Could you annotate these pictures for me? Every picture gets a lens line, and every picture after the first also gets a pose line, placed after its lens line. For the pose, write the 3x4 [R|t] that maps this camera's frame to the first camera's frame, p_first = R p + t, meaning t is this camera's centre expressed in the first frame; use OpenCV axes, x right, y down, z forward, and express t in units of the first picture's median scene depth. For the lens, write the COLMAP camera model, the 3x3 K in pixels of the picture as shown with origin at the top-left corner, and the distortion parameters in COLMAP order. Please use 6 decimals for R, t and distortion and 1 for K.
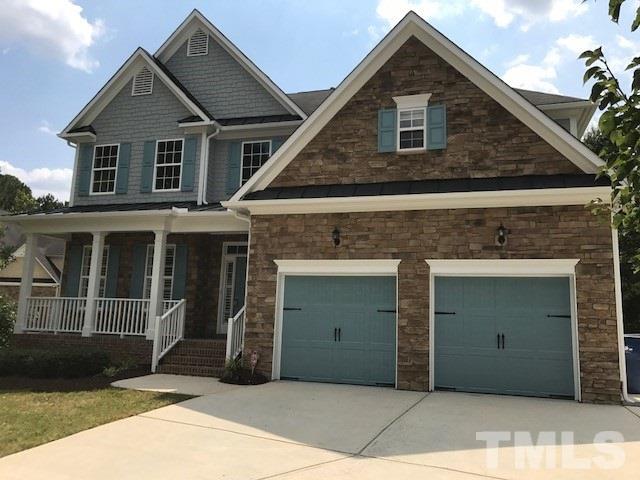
lens RADIAL K [[511.6, 0, 320.2], [0, 511.6, 231.4], [0, 0, 1]] dist [0.030774, -0.008763]
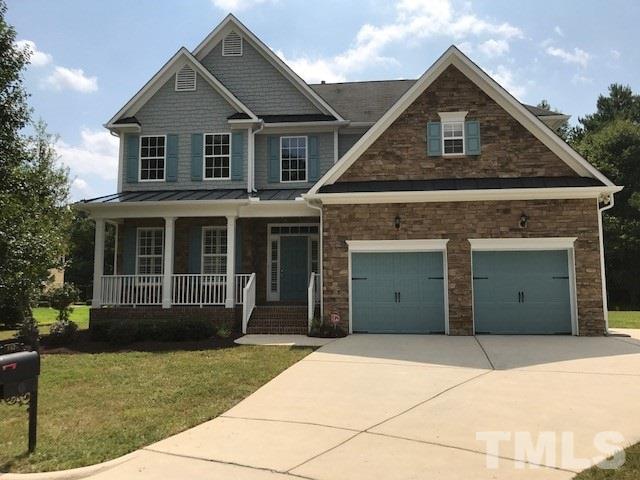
lens RADIAL K [[511.6, 0, 320.2], [0, 511.6, 231.4], [0, 0, 1]] dist [0.030774, -0.008763]
pose [[0.981926, -0.014353, 0.188721, -0.393127], [0.002899, 0.998144, 0.060831, -0.043605], [-0.189244, -0.059184, 0.980145, -0.220135]]
